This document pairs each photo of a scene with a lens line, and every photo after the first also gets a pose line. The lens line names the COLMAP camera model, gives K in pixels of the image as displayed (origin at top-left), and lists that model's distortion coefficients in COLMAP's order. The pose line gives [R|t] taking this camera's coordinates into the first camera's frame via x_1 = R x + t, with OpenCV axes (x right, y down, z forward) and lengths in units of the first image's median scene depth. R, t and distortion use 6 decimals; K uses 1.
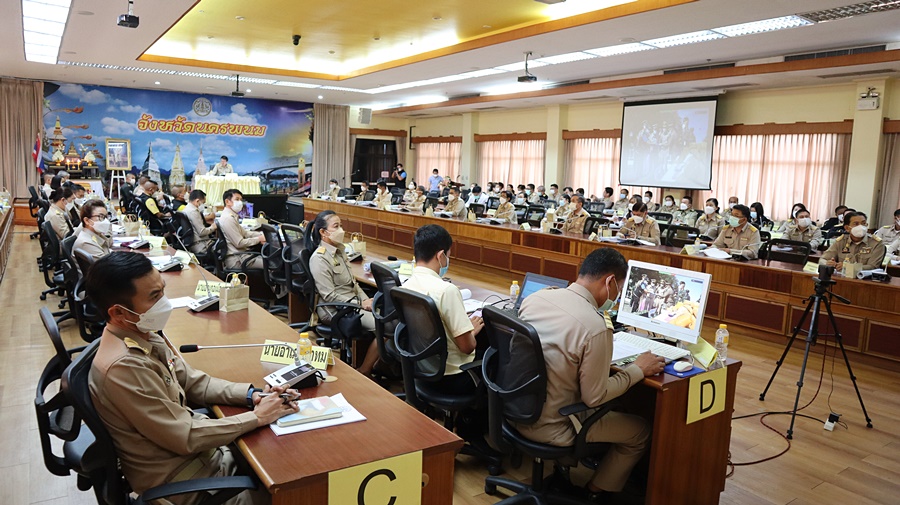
lens RADIAL K [[641.5, 0, 449.3], [0, 641.5, 248.8], [0, 0, 1]] dist [0.000242, 0.006375]
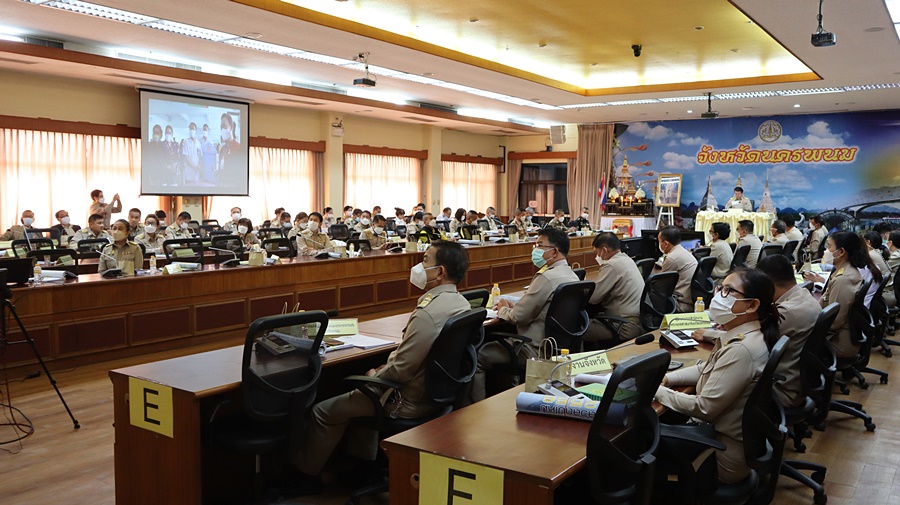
lens RADIAL K [[790.5, 0, 449.0], [0, 790.5, 254.4], [0, 0, 1]] dist [0.019530, 0.005036]
pose [[0.399123, 0.045230, -0.915781, 0.431286], [-0.116368, 0.993205, -0.001662, -0.011777], [0.909483, 0.107231, 0.401674, 0.235961]]
